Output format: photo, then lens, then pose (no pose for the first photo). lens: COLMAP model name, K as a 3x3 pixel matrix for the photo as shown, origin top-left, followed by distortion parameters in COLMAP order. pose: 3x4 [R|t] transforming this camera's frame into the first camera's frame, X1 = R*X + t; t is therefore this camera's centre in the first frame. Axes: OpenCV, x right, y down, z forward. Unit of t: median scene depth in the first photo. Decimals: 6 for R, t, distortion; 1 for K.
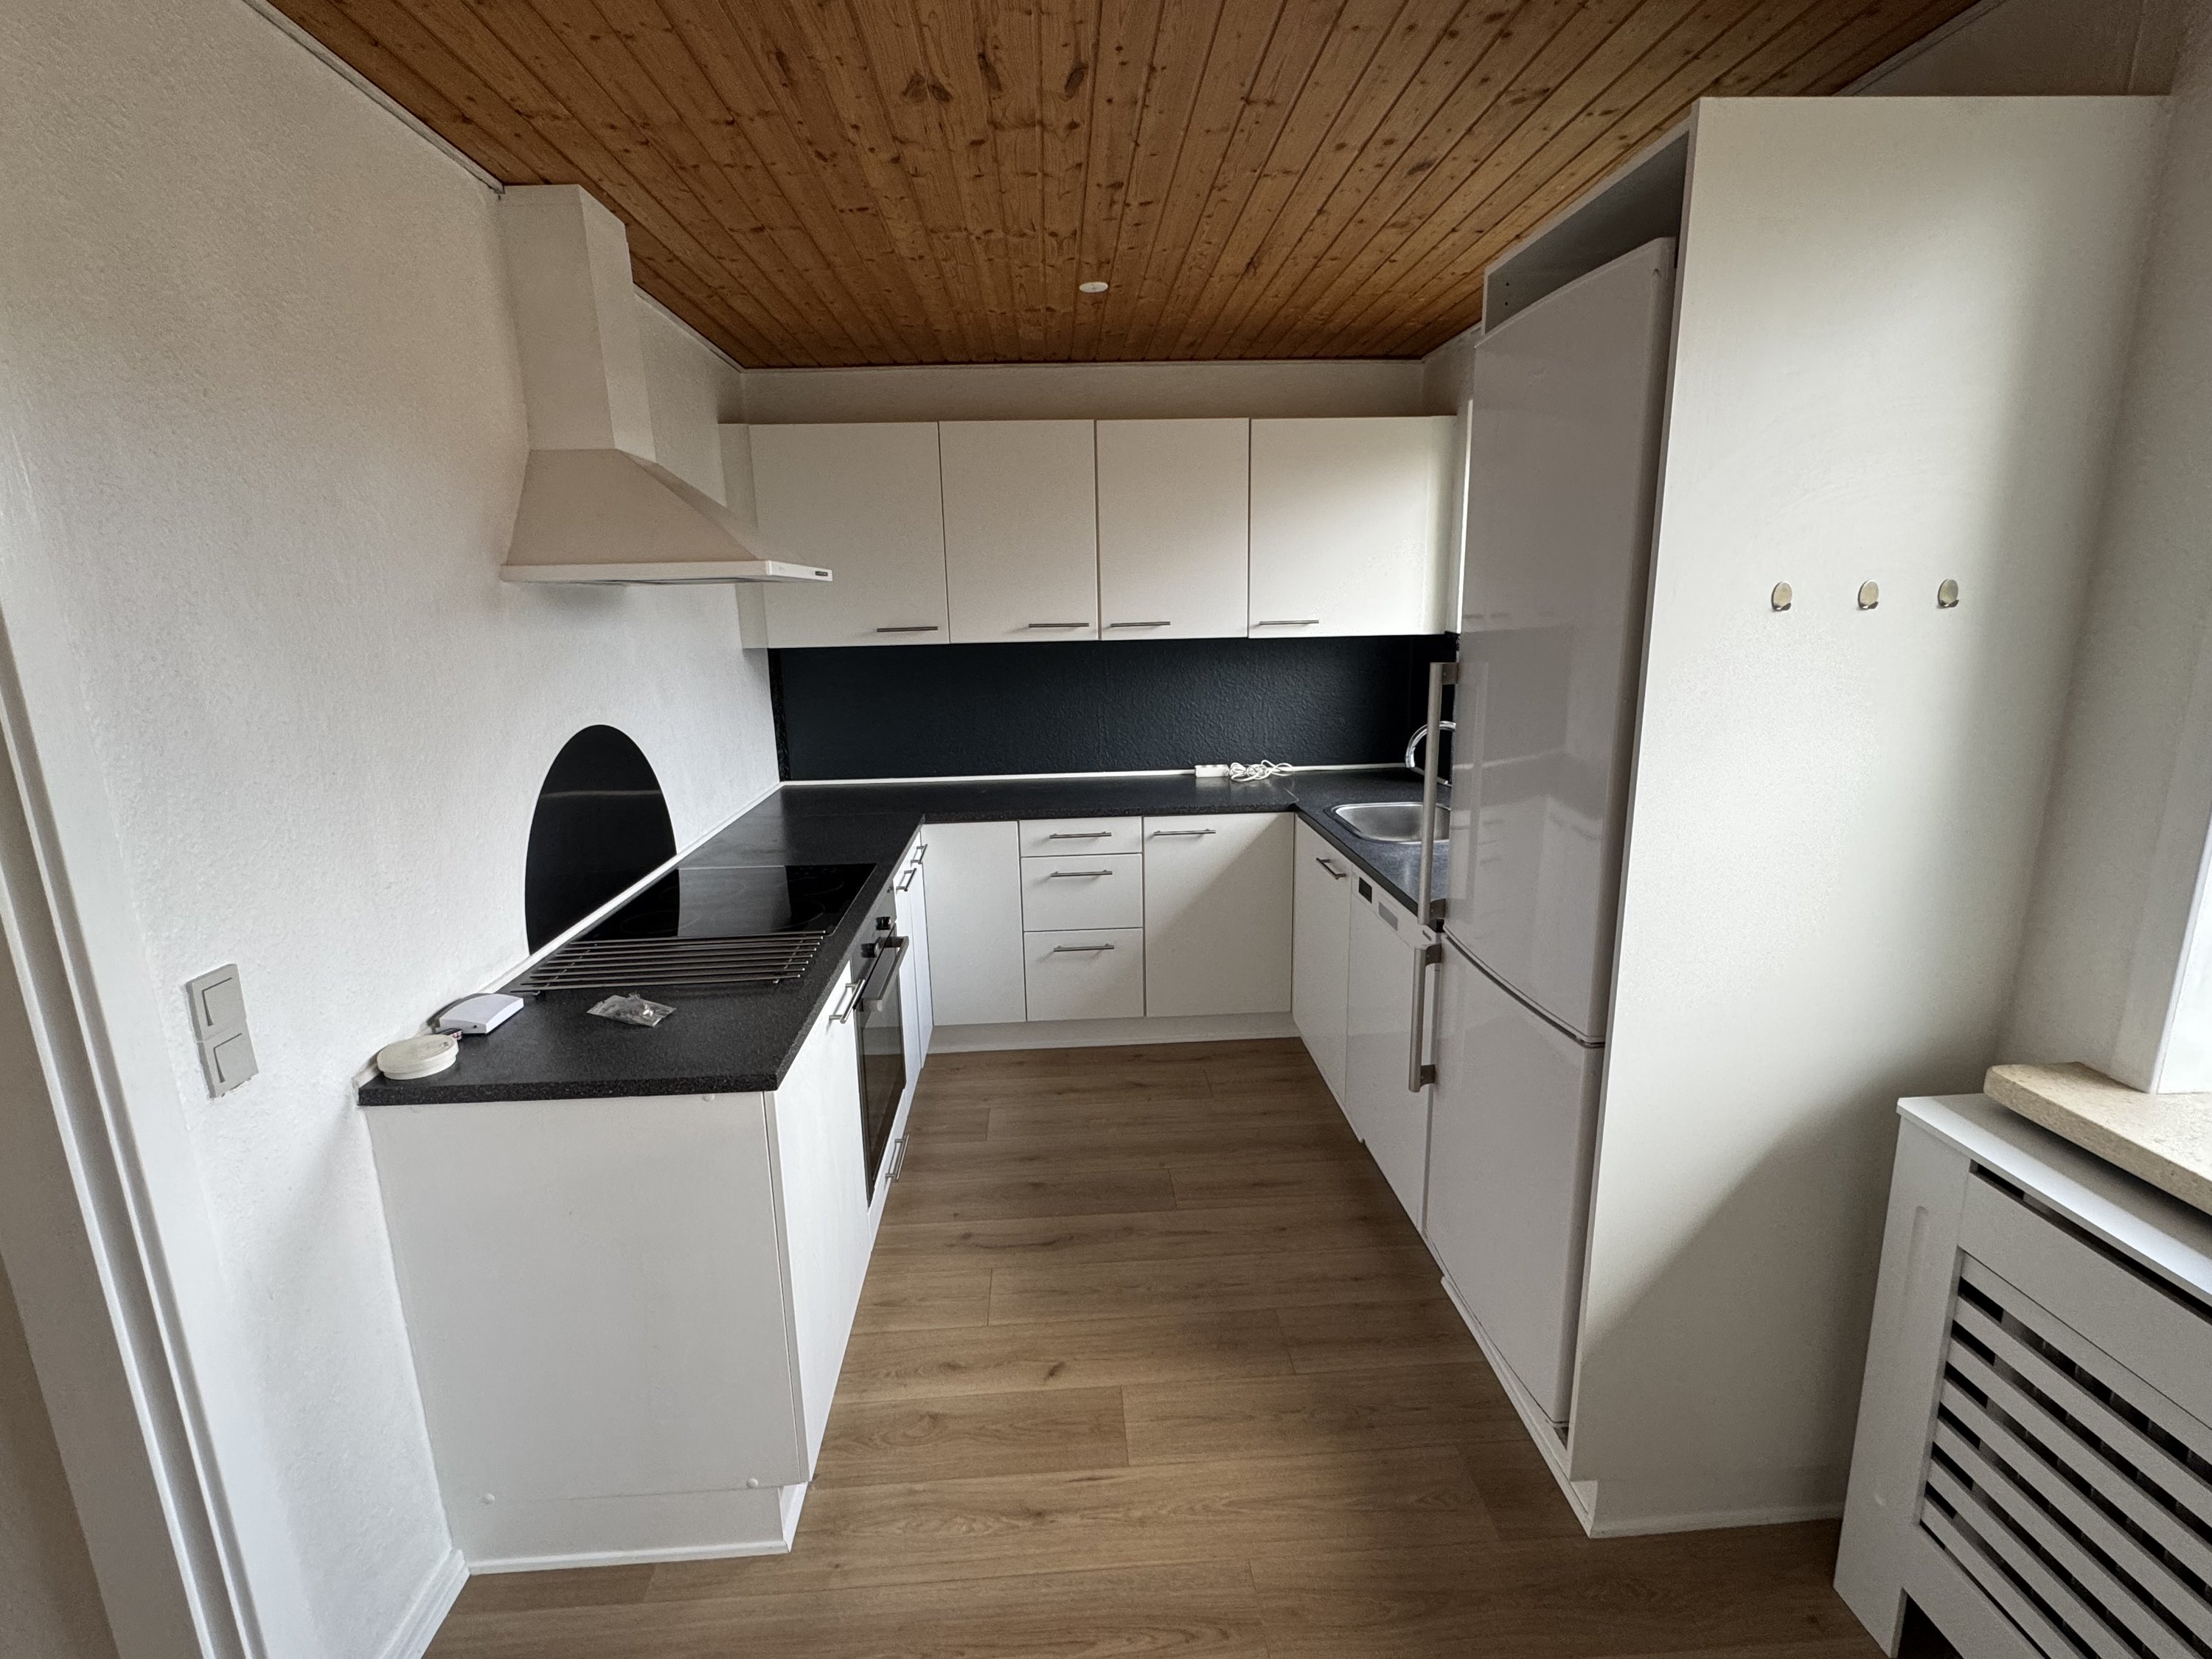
lens RADIAL K [[1021.3, 0, 1106.0], [0, 1021.3, 829.5], [0, 0, 1]] dist [0.000774, -0.000238]
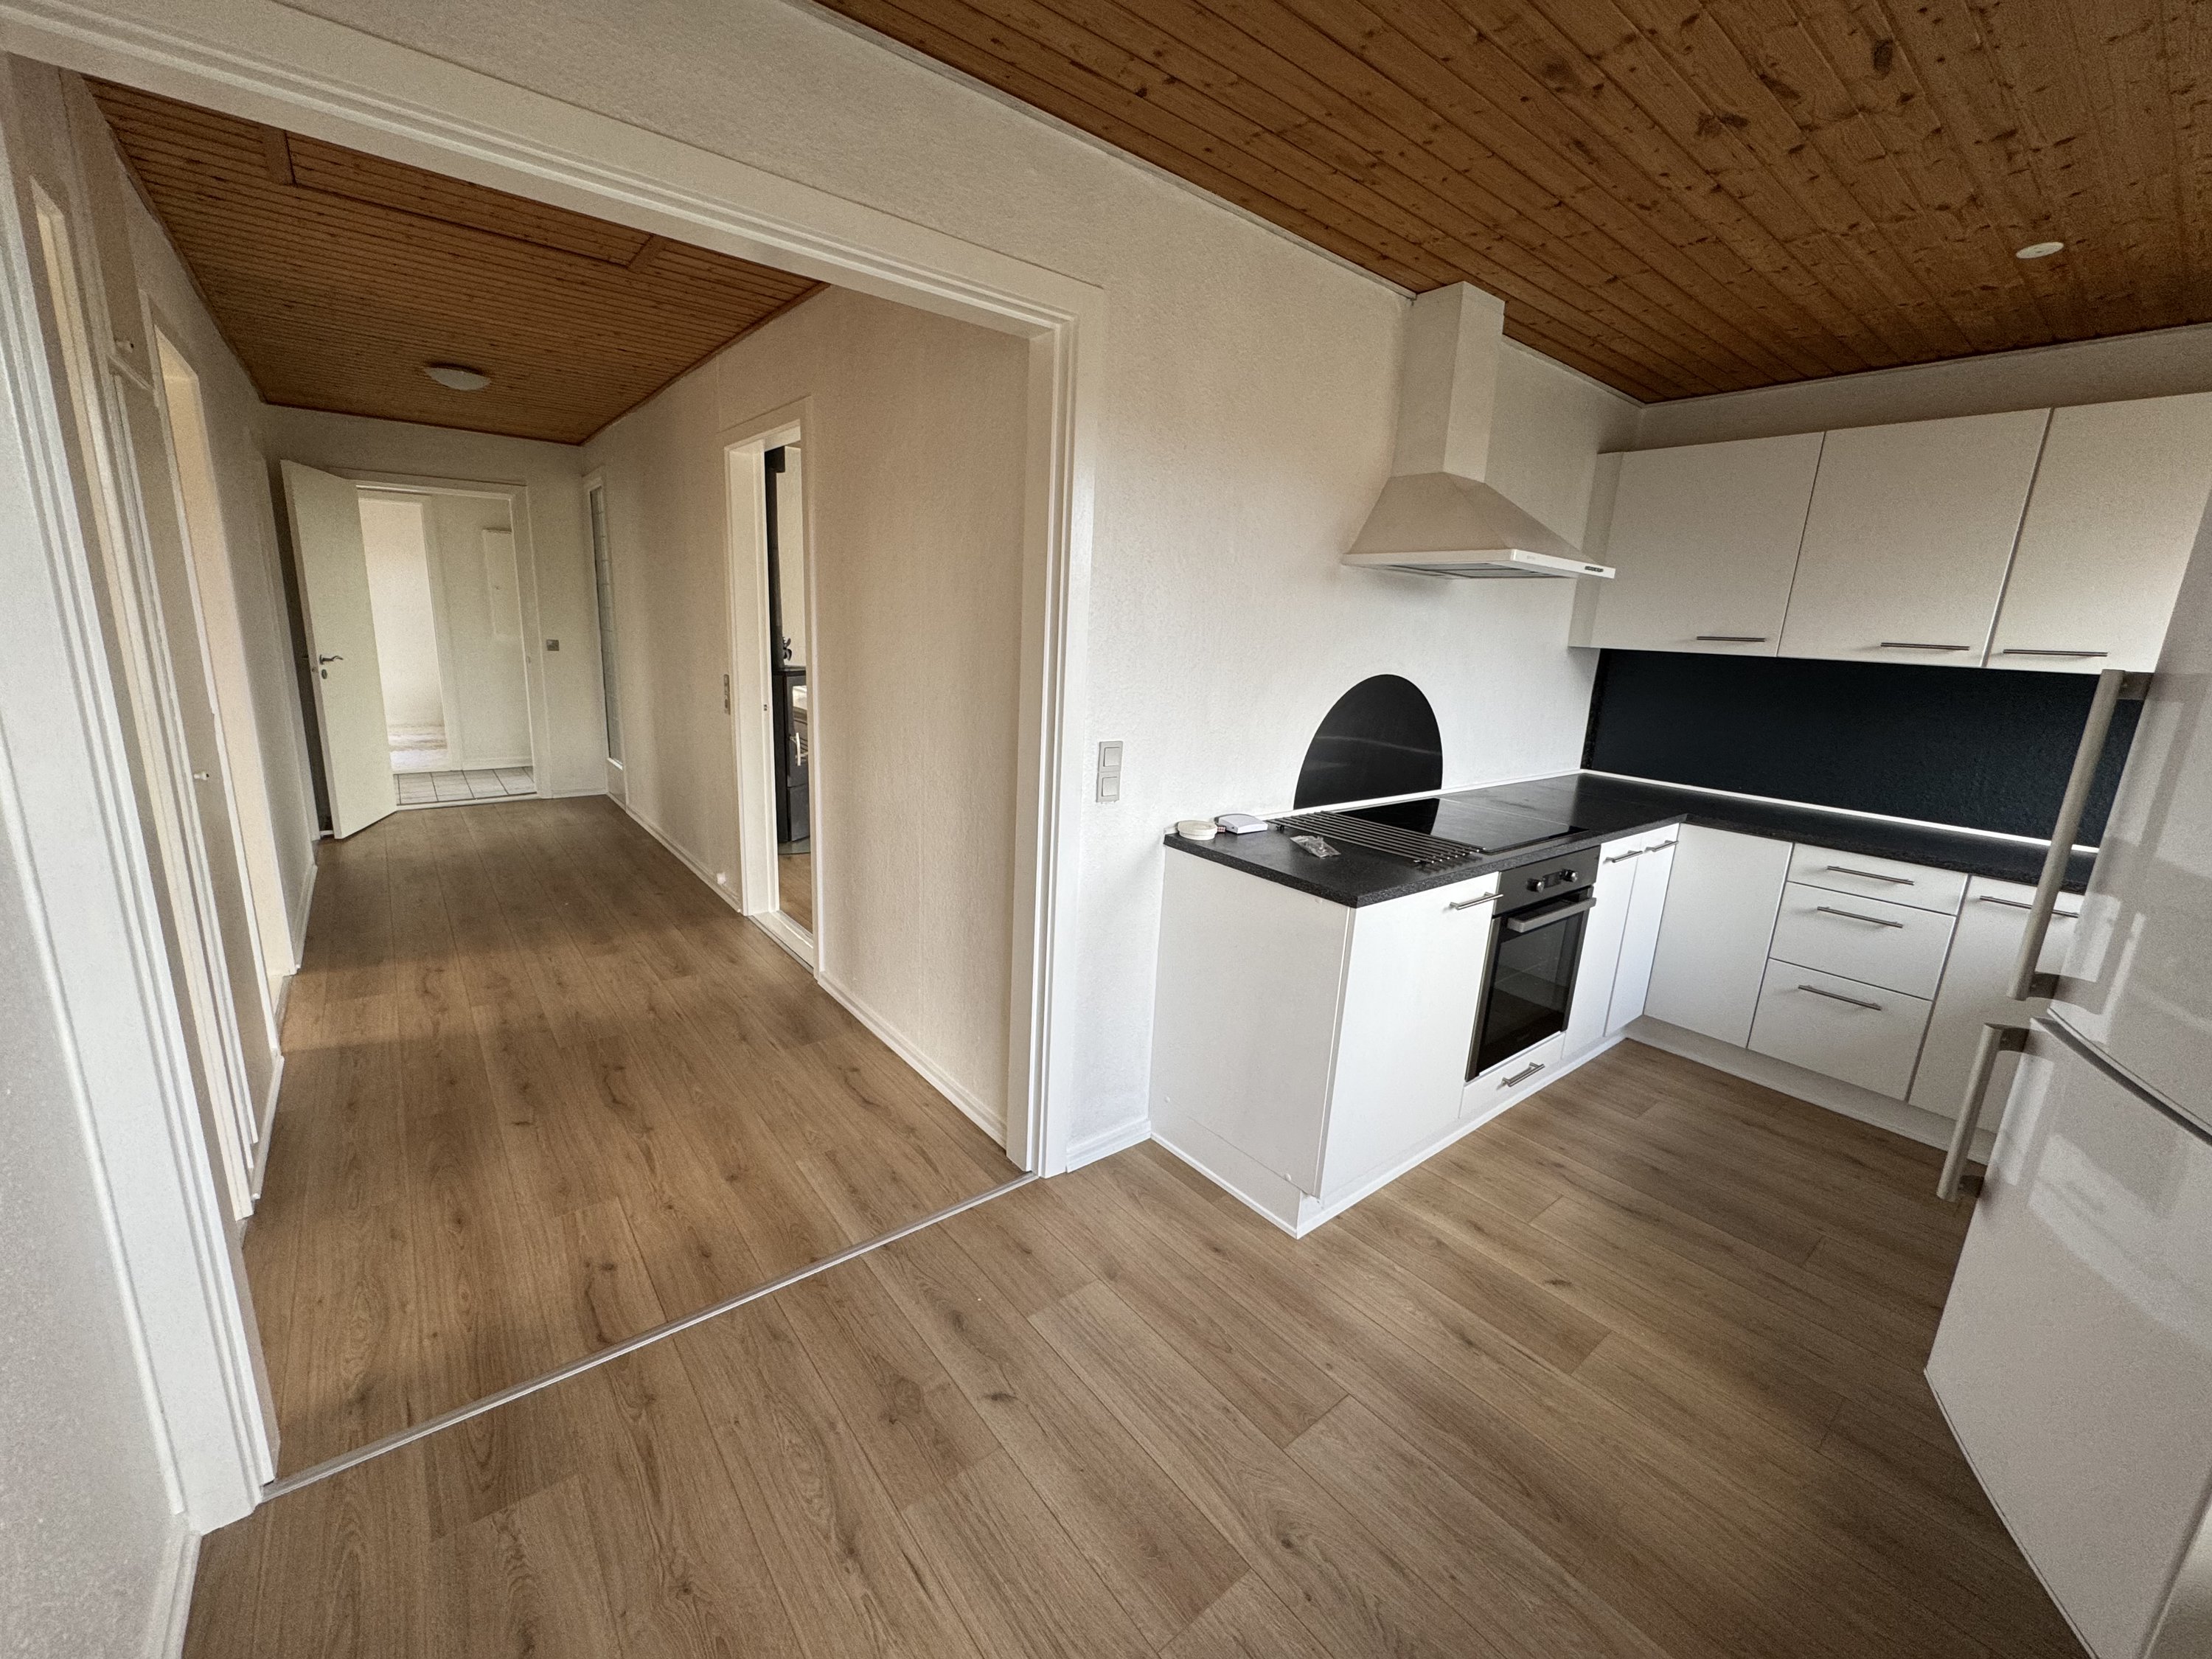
lens RADIAL K [[891.1, 0, 1106.0], [0, 891.1, 829.5], [0, 0, 1]] dist [0.000870, -0.000182]
pose [[0.583258, 0.233457, -0.778015, 0.291126], [-0.240557, 0.964487, 0.109072, 0.068307], [0.775850, 0.123540, 0.618705, -0.035046]]
